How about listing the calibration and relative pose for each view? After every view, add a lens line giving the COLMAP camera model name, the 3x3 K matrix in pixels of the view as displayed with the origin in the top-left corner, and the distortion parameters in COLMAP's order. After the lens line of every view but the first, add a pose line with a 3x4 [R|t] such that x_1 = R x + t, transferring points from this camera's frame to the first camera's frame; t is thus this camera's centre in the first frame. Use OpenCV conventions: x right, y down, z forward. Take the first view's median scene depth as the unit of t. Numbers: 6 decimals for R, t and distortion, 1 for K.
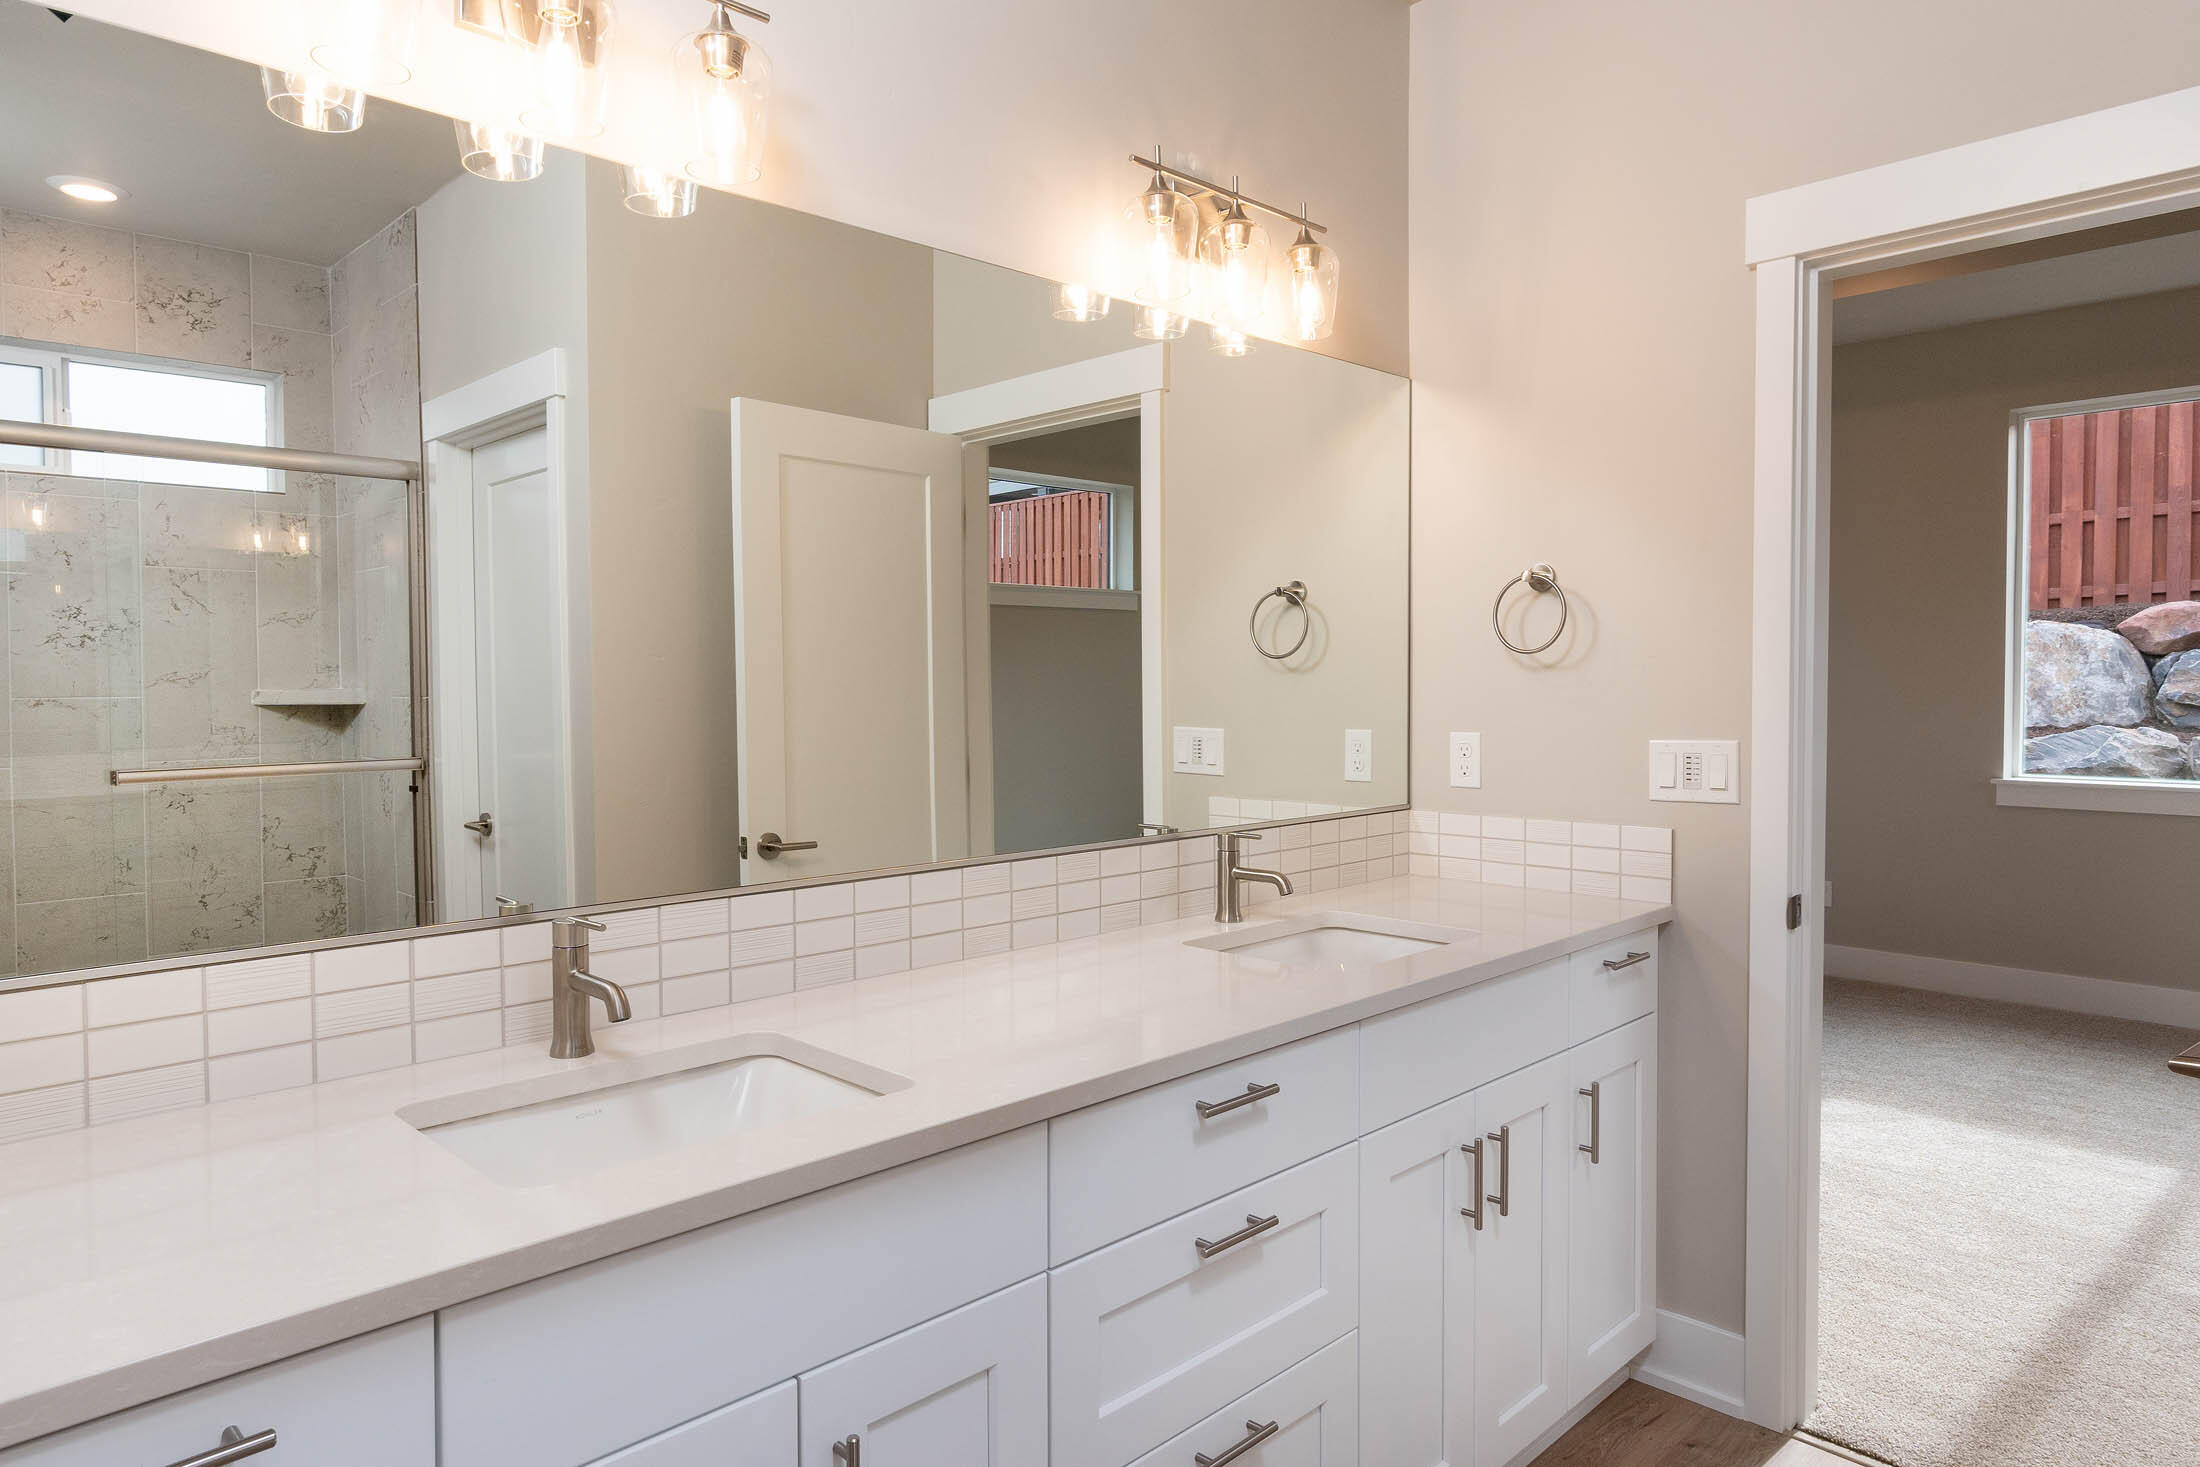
lens RADIAL K [[1325.1, 0, 1097.8], [0, 1325.1, 724.7], [0, 0, 1]] dist [0.006410, 0.002531]
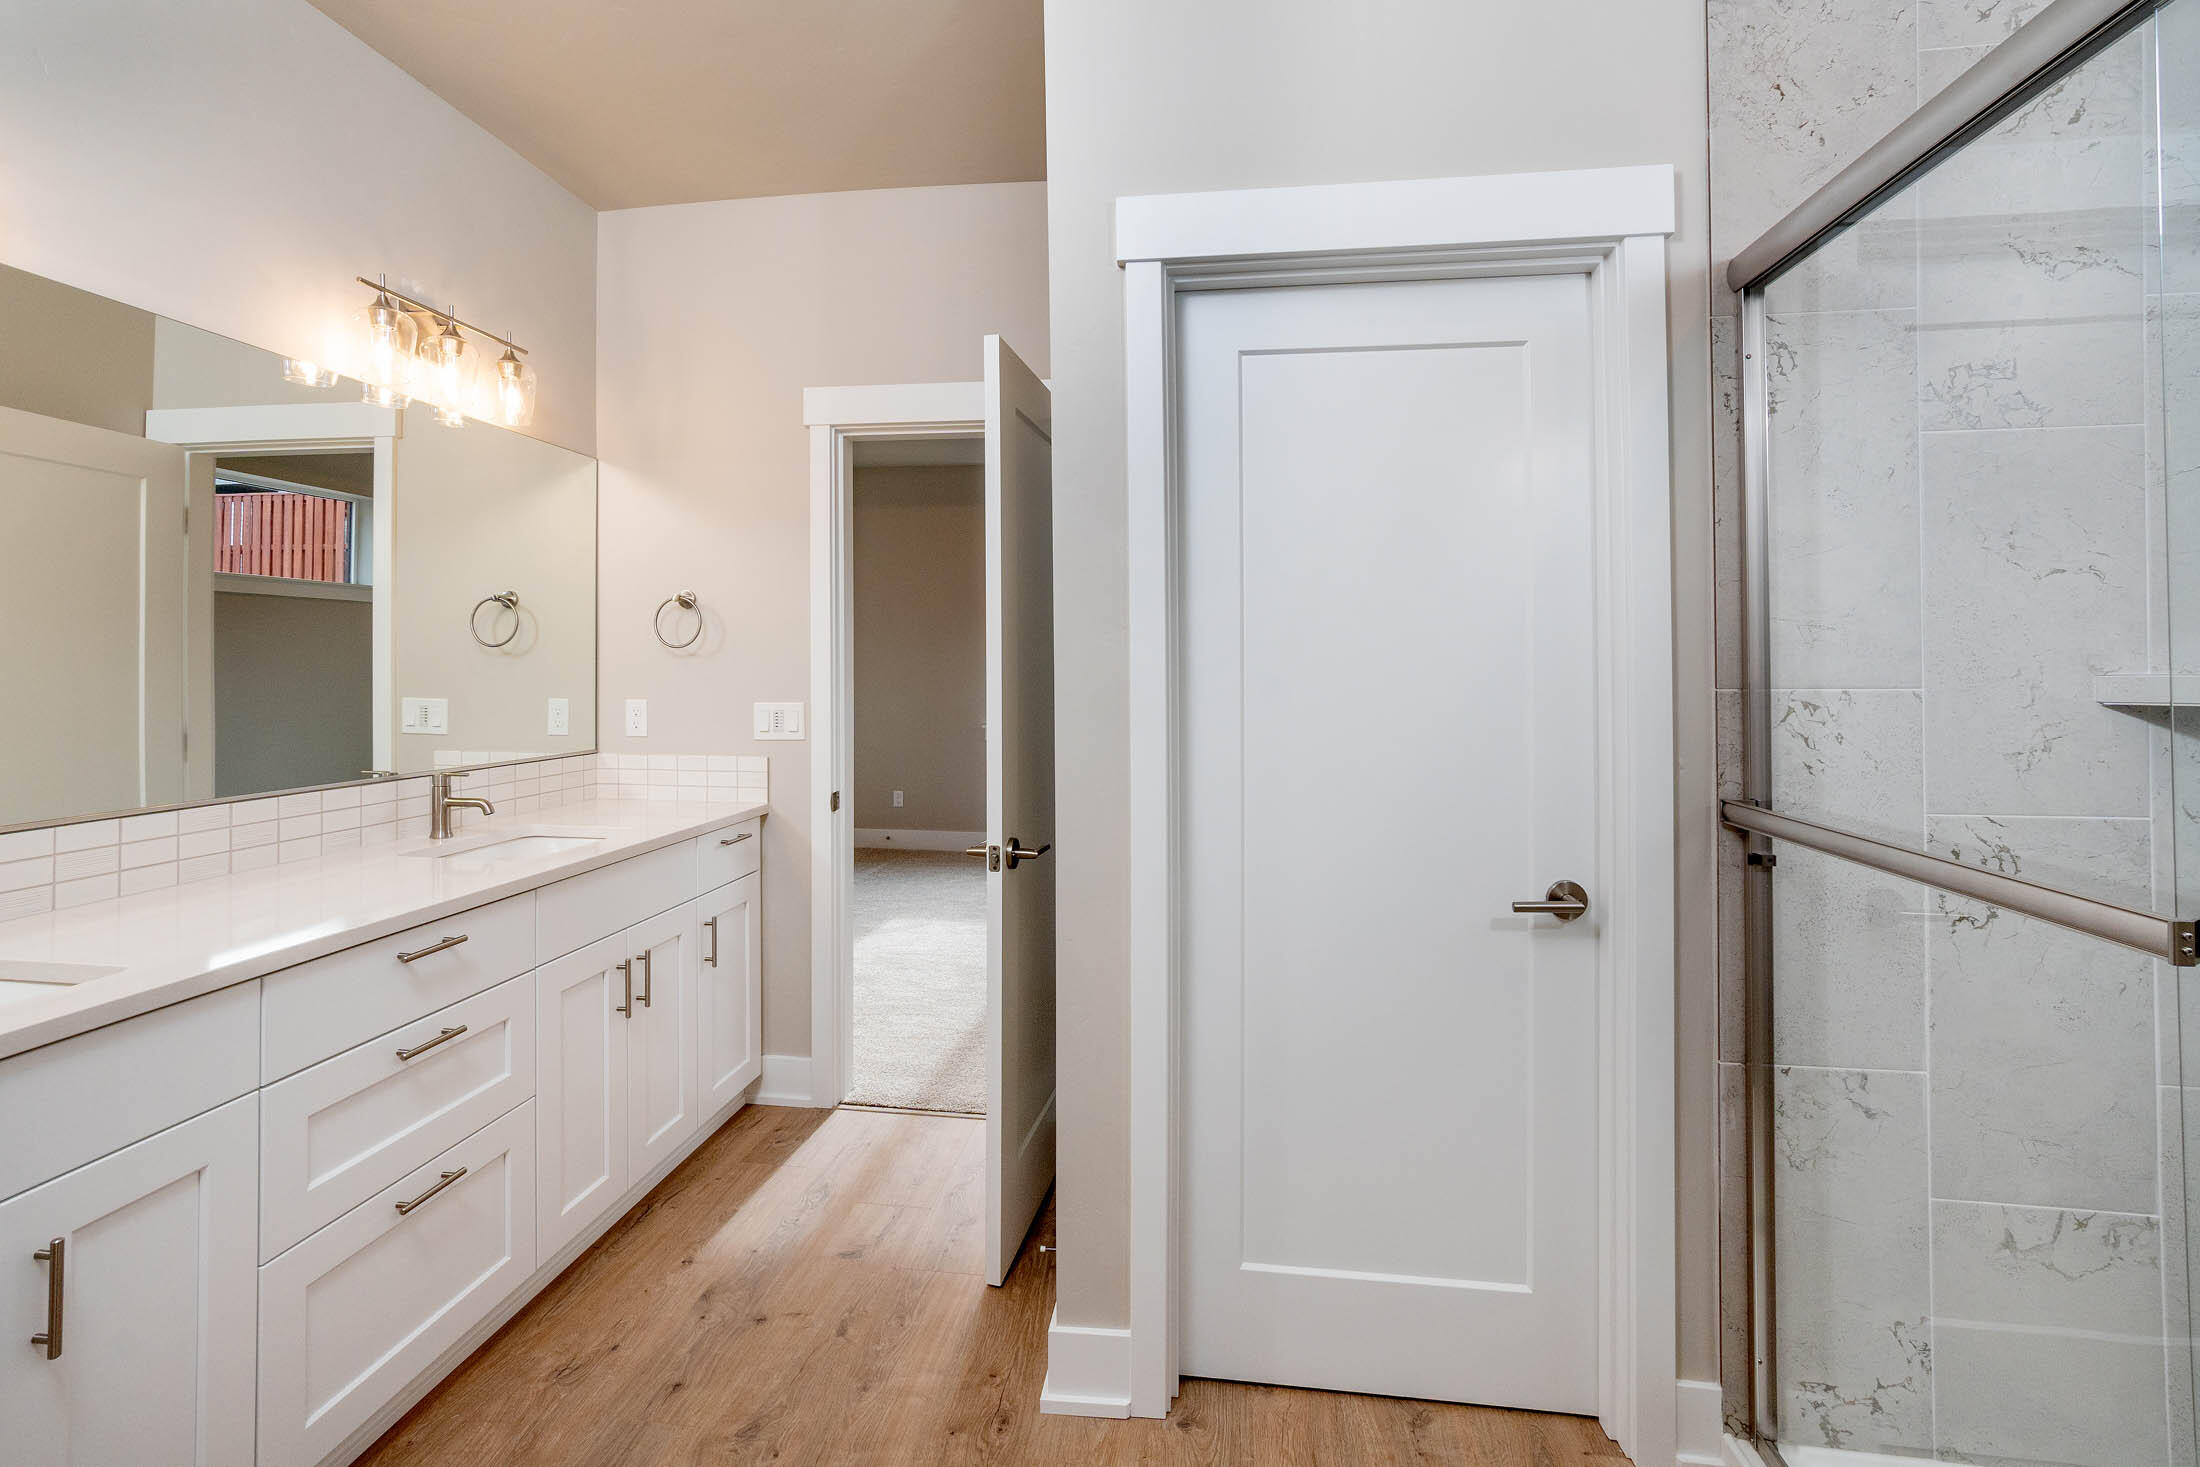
lens RADIAL K [[958.9, 0, 1098.8], [0, 958.9, 668.9], [0, 0, 1]] dist [-0.022435, 0.004060]
pose [[0.782839, 0.010700, 0.622133, 0.018185], [0.008262, 0.999585, -0.027588, 0.006370], [-0.622170, 0.026737, 0.782426, -0.188807]]
